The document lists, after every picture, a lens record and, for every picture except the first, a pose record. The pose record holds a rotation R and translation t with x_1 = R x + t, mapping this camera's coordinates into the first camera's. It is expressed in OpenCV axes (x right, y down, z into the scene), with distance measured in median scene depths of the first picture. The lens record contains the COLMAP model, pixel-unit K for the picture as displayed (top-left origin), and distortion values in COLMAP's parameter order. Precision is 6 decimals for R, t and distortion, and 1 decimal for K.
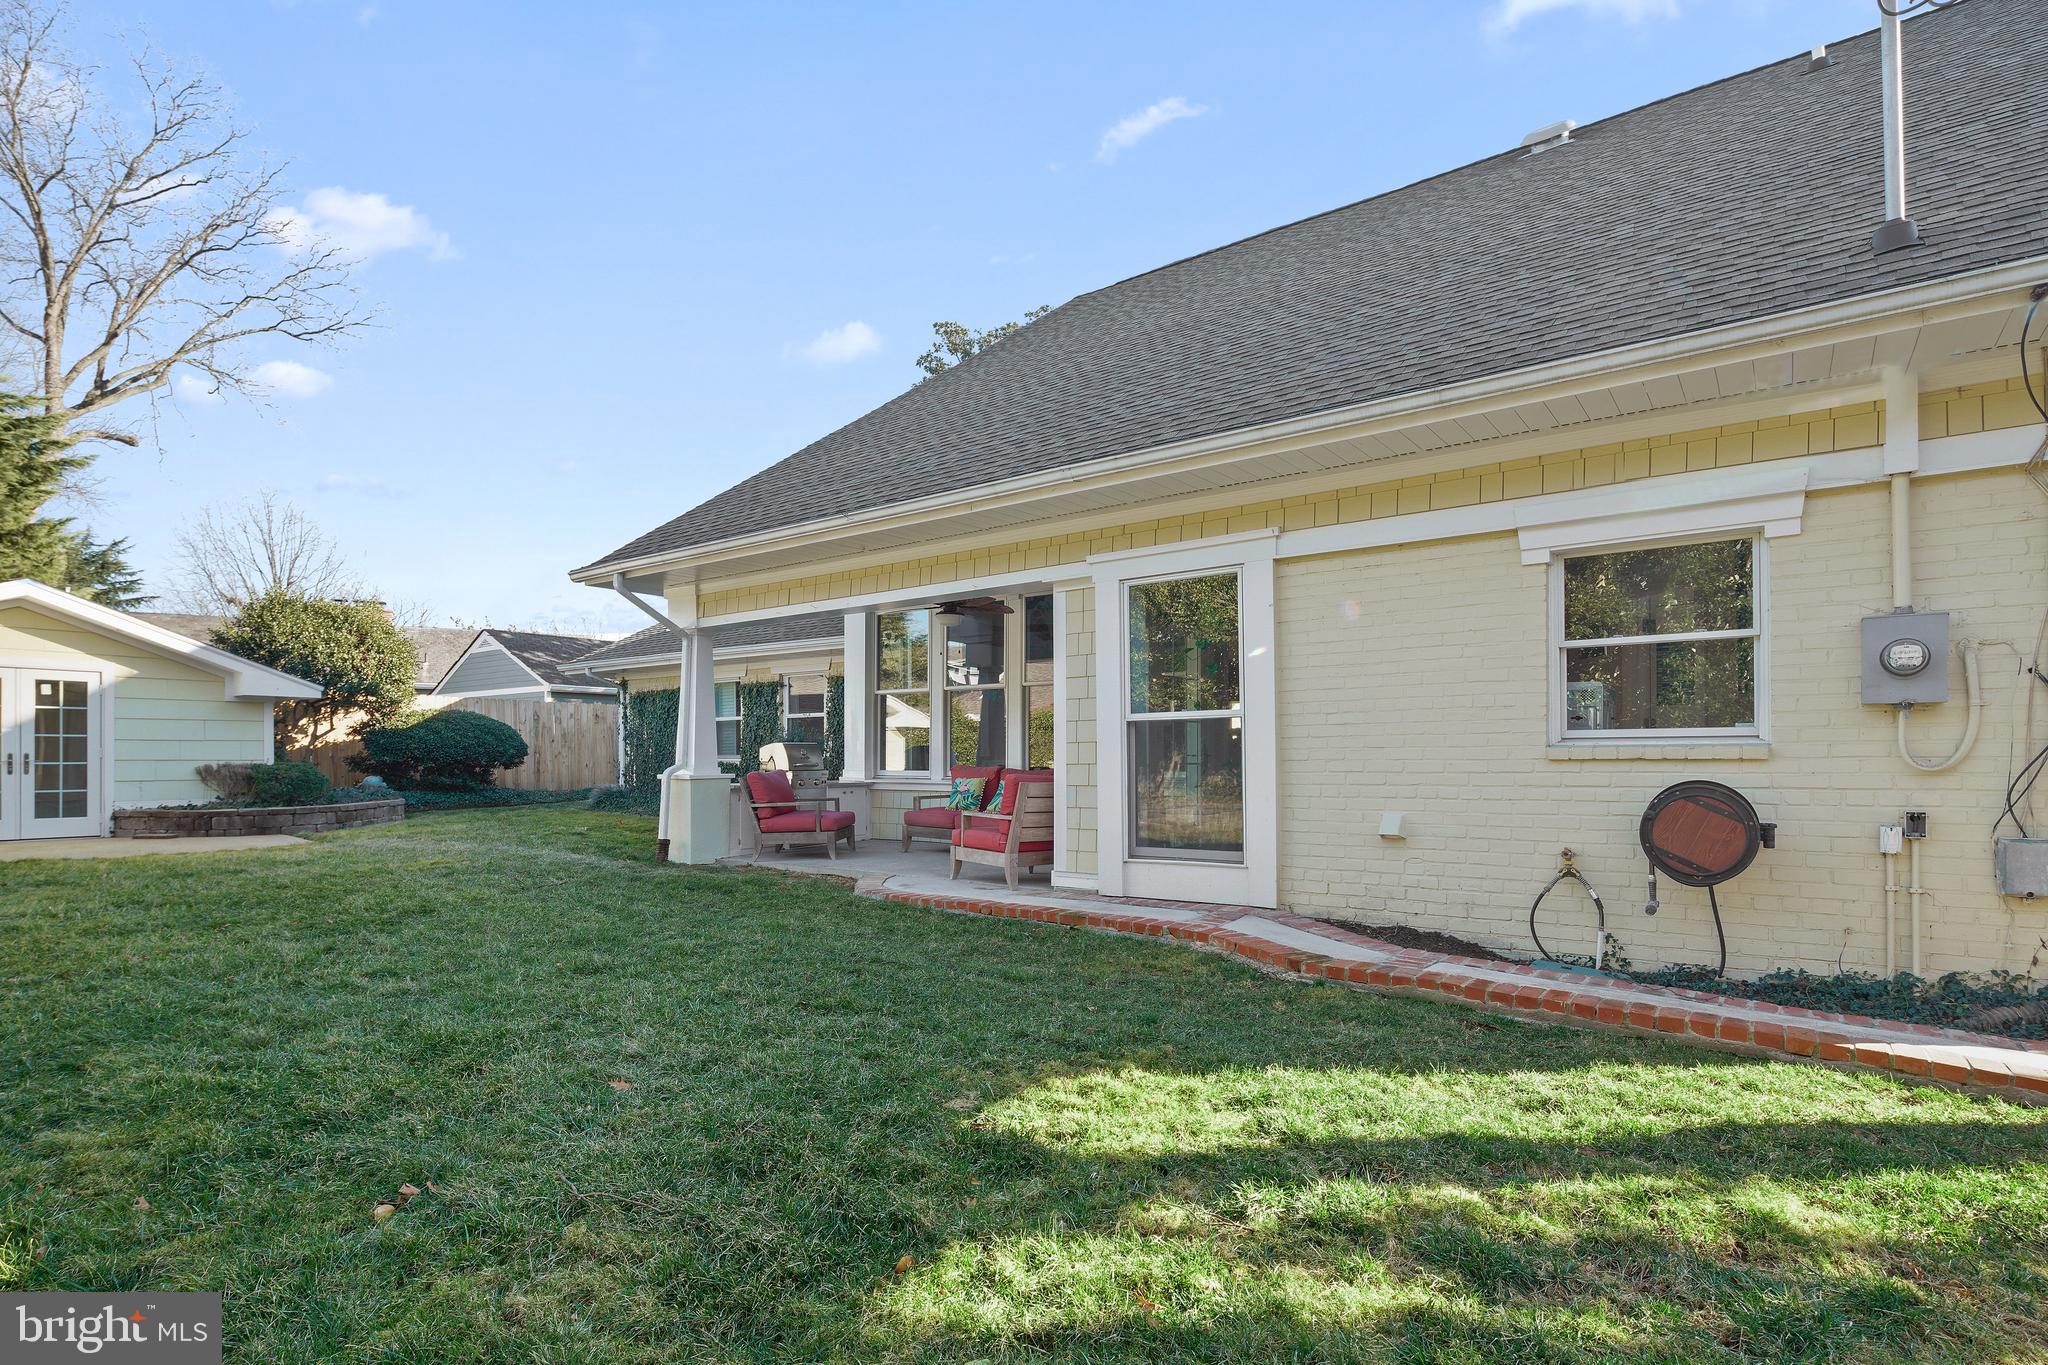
lens RADIAL K [[979.1, 0, 1023.8], [0, 979.1, 764.4], [0, 0, 1]] dist [-0.001786, -0.001004]
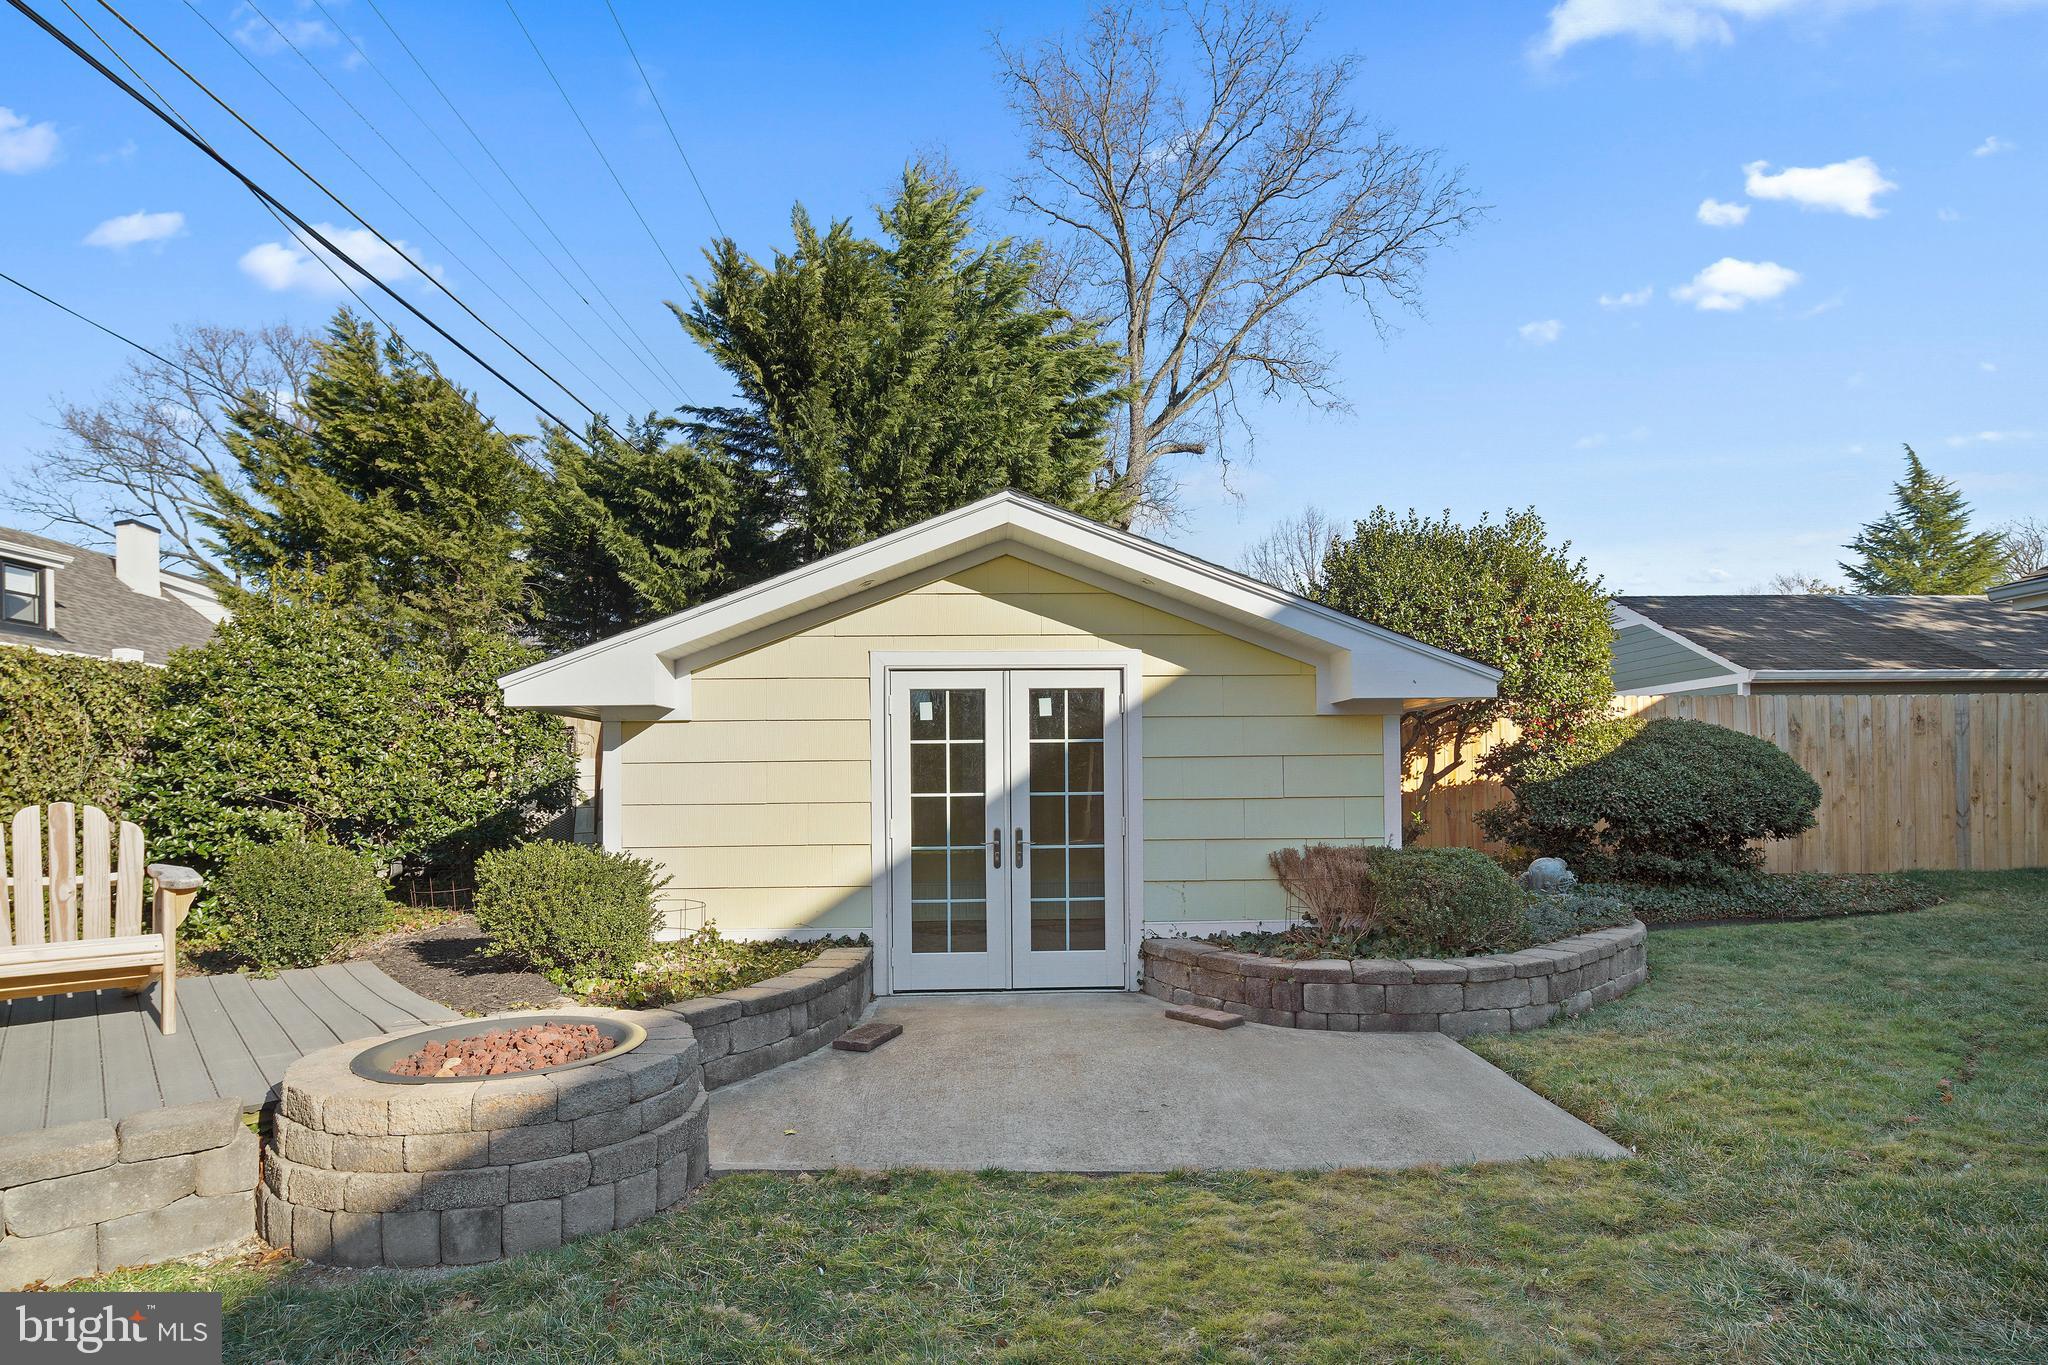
lens RADIAL K [[979.1, 0, 1023.8], [0, 979.1, 764.4], [0, 0, 1]] dist [-0.001786, -0.001004]
pose [[0.596426, -0.018035, -0.802465, -0.492475], [0.002238, 0.999781, -0.020806, -0.029290], [0.802665, 0.010614, 0.596336, 0.569251]]
